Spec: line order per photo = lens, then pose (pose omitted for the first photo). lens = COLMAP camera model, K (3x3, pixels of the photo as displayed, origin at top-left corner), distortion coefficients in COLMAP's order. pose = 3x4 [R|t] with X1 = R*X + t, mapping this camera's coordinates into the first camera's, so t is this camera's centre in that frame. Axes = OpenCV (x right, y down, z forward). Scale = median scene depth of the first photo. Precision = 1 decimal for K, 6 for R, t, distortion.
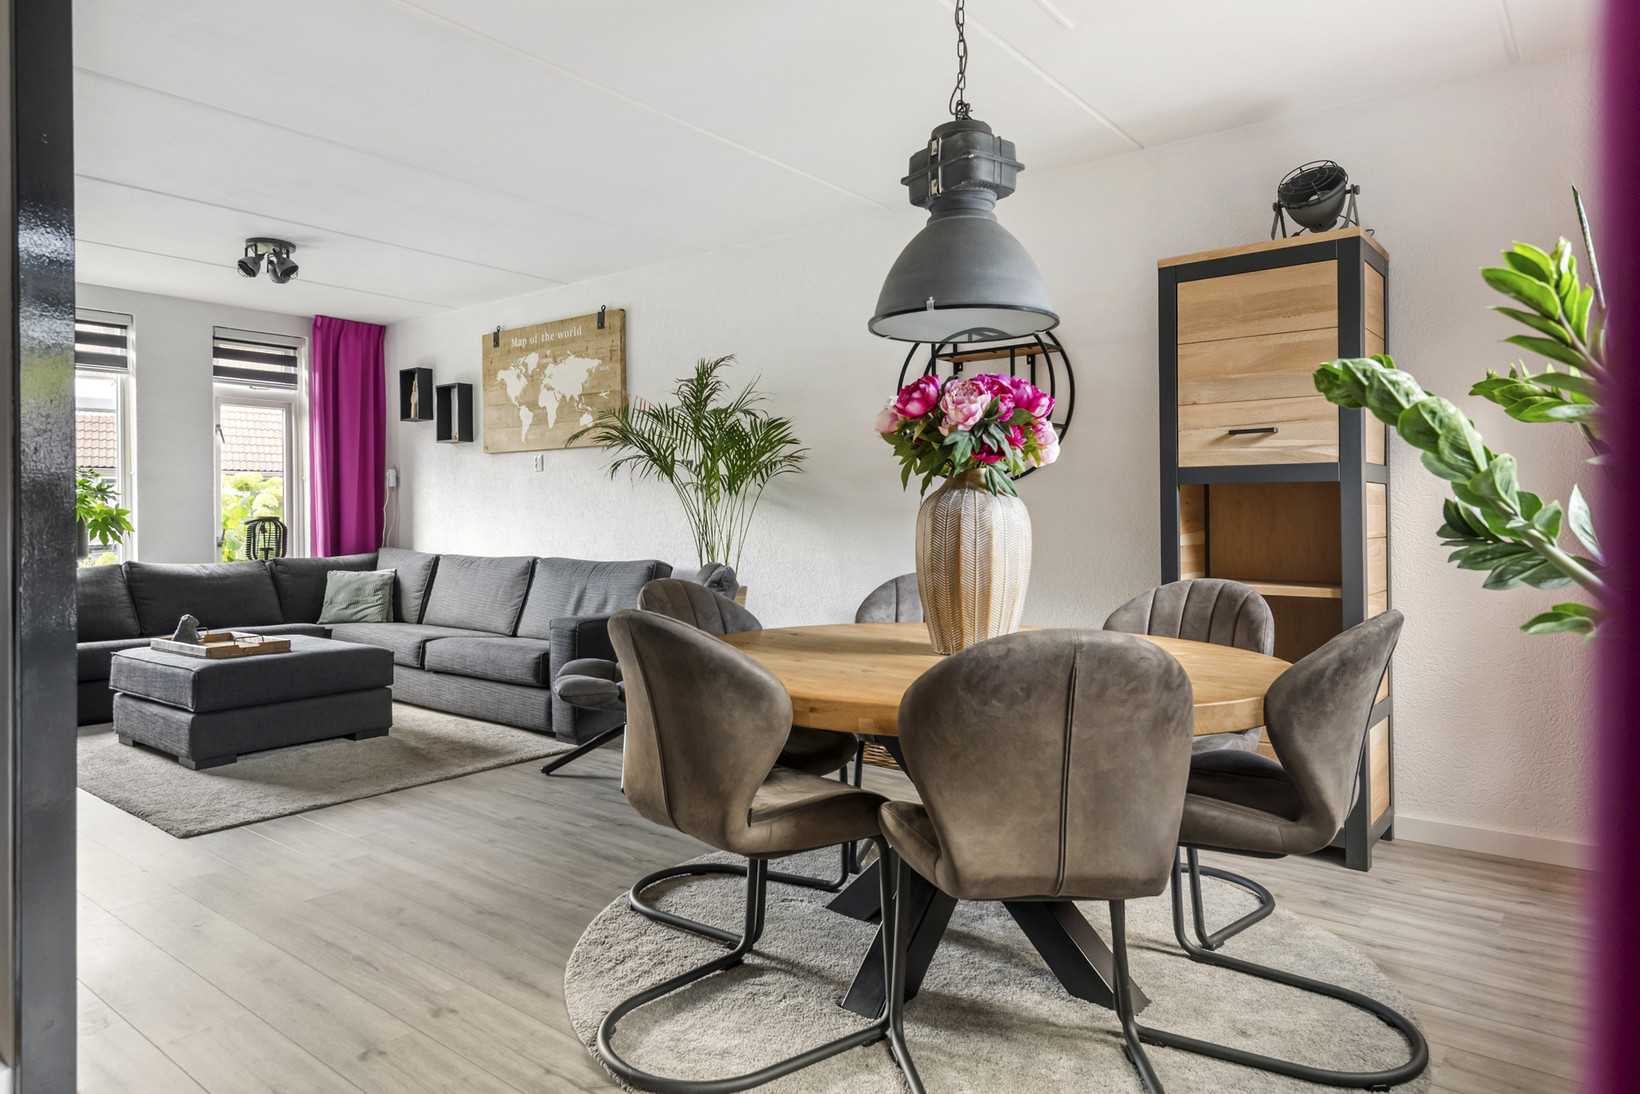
lens RADIAL K [[1015.5, 0, 790.4], [0, 1015.5, 537.3], [0, 0, 1]] dist [0.019761, -0.009370]
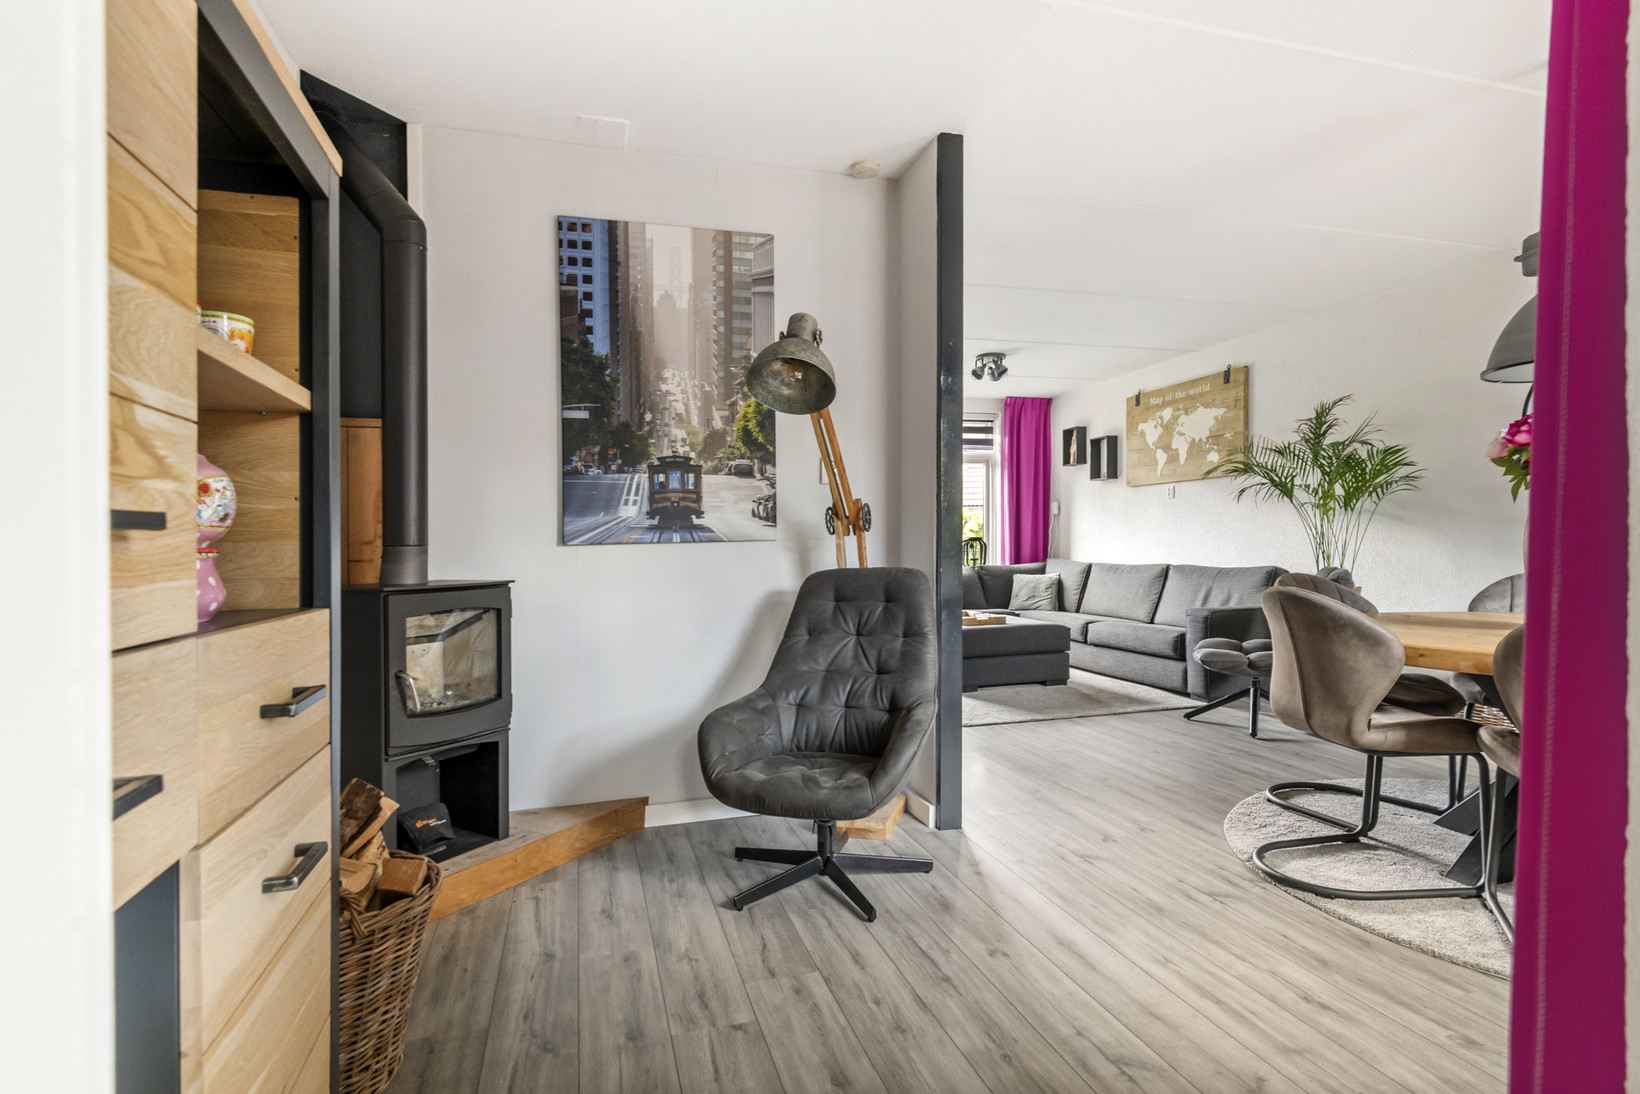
lens RADIAL K [[842.1, 0, 818.5], [0, 842.1, 581.1], [0, 0, 1]] dist [0.001297, -0.008551]
pose [[0.819849, 0.012444, -0.572445, 0.000605], [0.005468, 0.999548, 0.029560, 0.008484], [0.572554, -0.027364, 0.819410, -0.192256]]
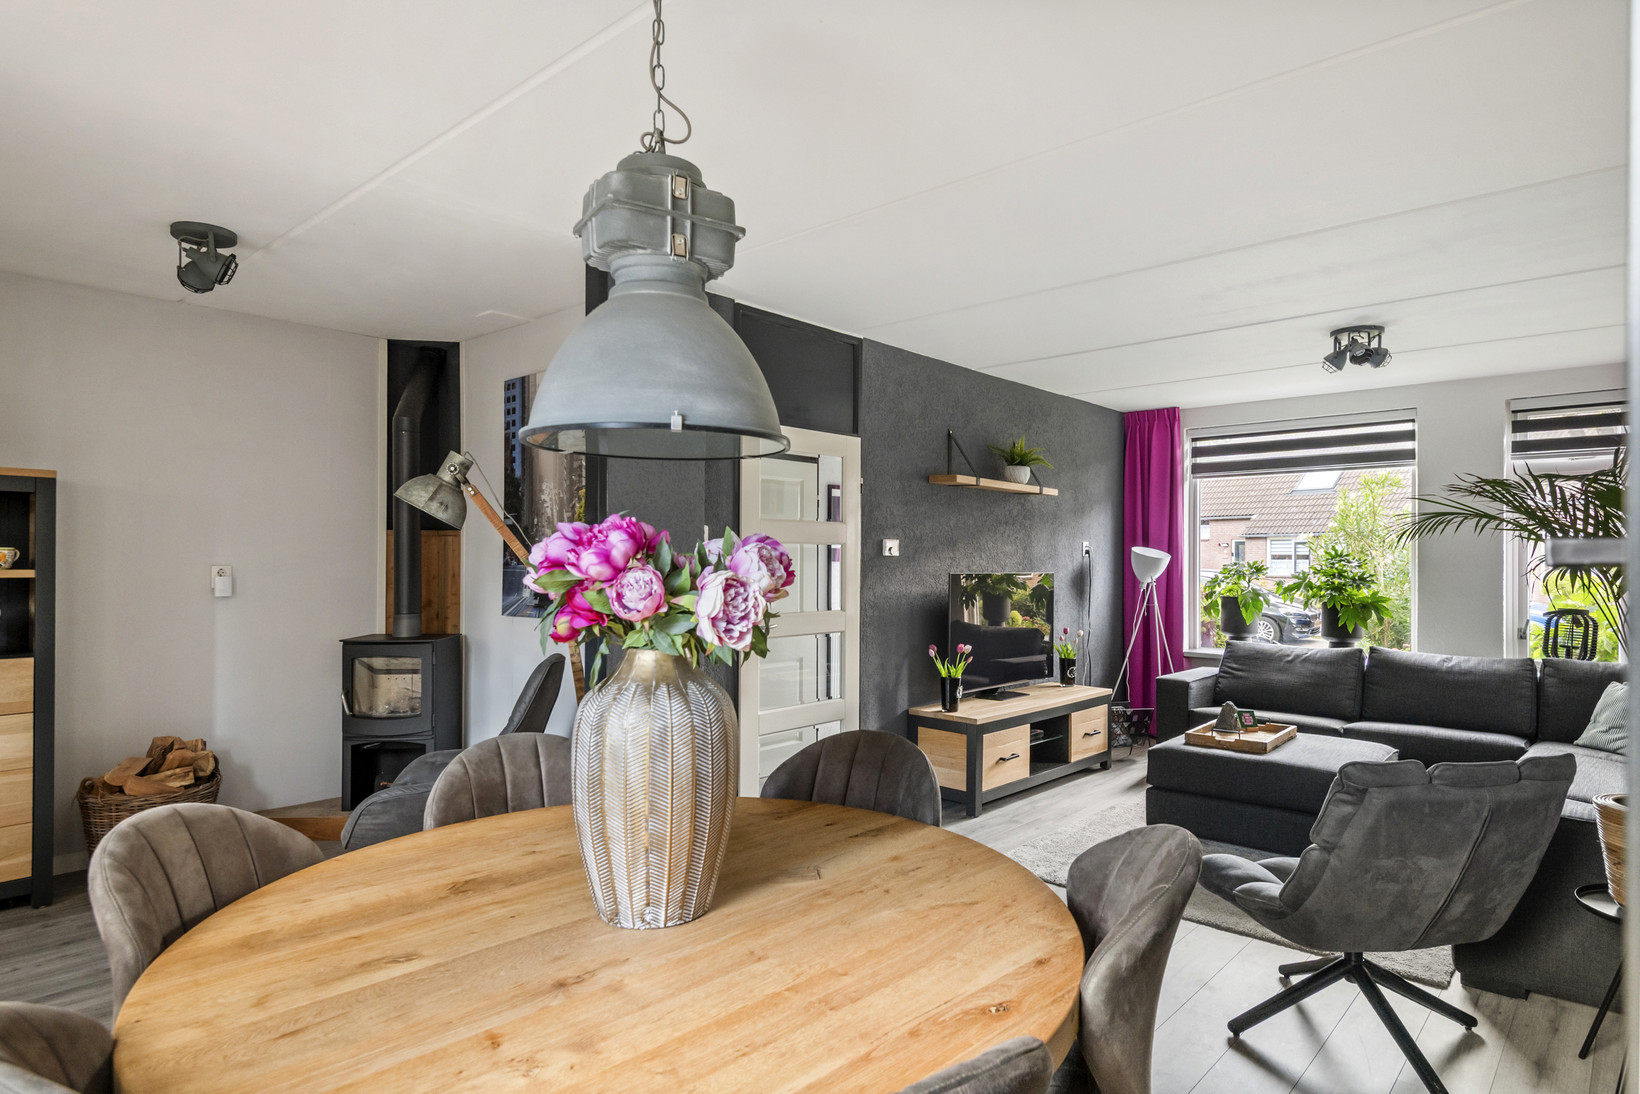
lens RADIAL K [[927.3, 0, 831.2], [0, 927.3, 559.0], [0, 0, 1]] dist [0.038778, -0.019527]
pose [[-0.044010, 0.001621, -0.999030, 0.440732], [-0.024766, 0.999690, 0.002713, -0.070714], [0.998724, 0.024861, -0.043956, 0.605904]]
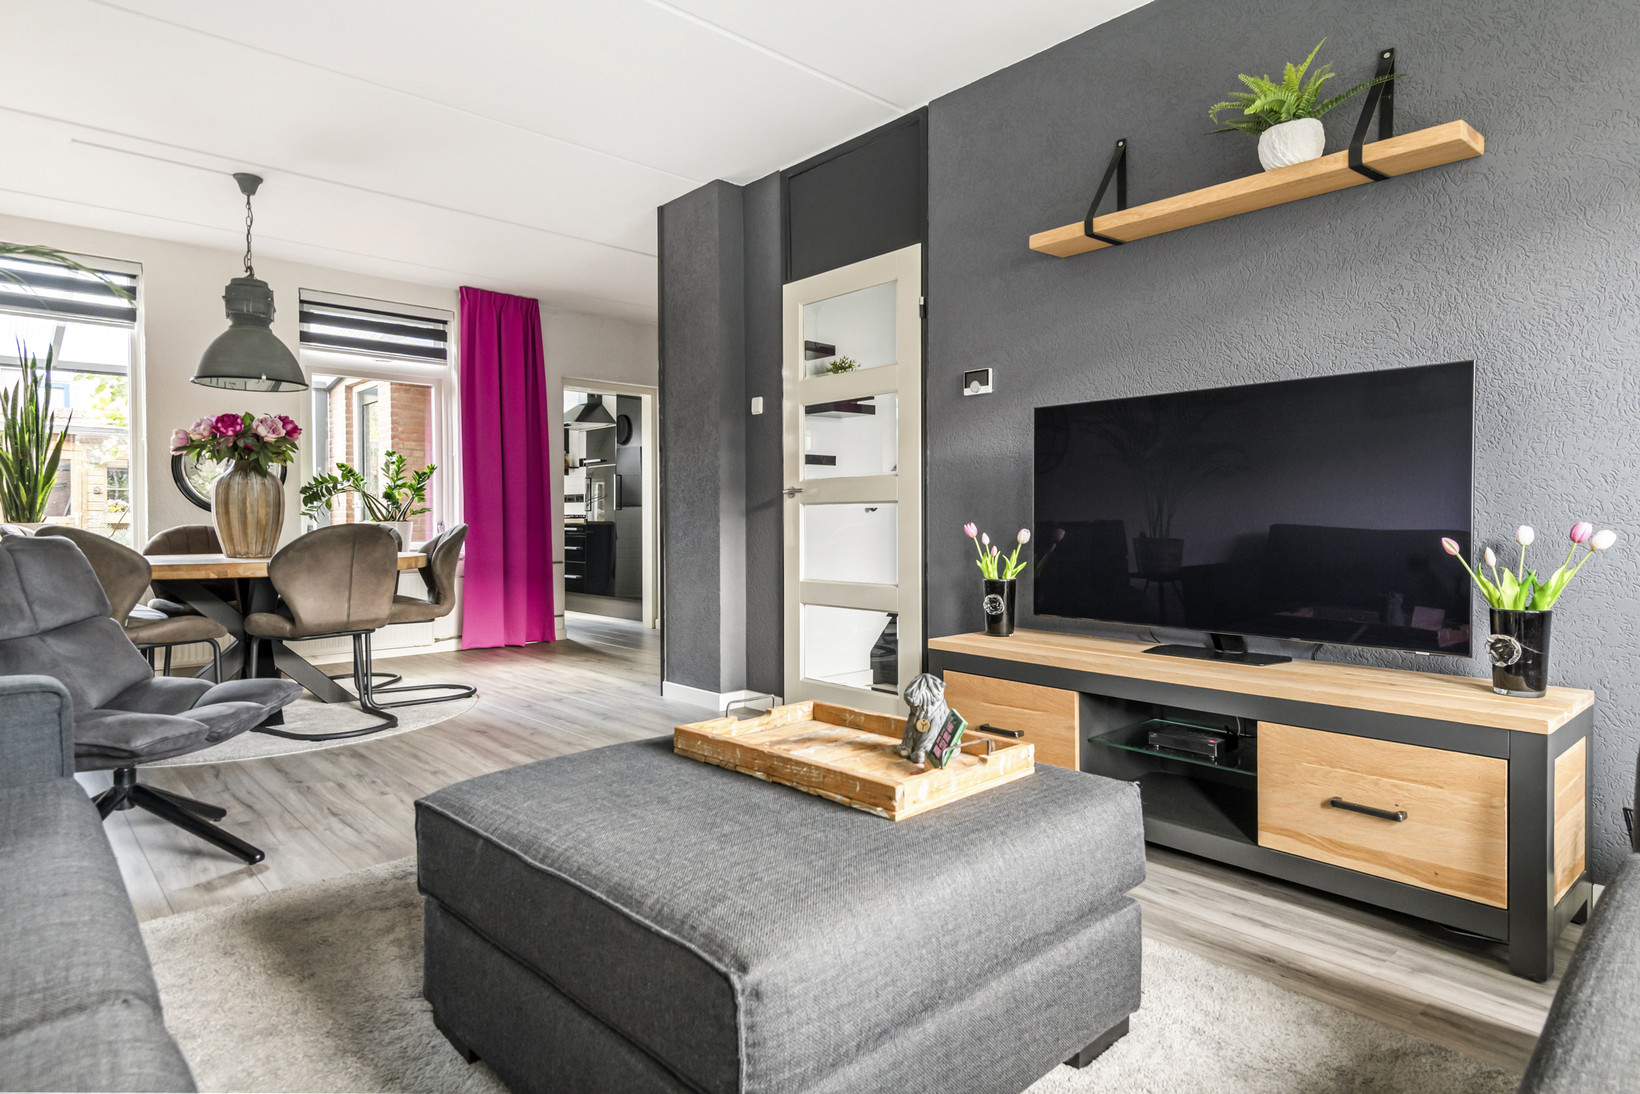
lens RADIAL K [[927.3, 0, 825.3], [0, 927.3, 531.7], [0, 0, 1]] dist [0.038778, -0.019527]
pose [[-0.986586, 0.004307, 0.163187, -0.605848], [0.009619, 0.999449, 0.031777, 0.008711], [-0.162961, 0.032920, -0.986083, 1.350308]]
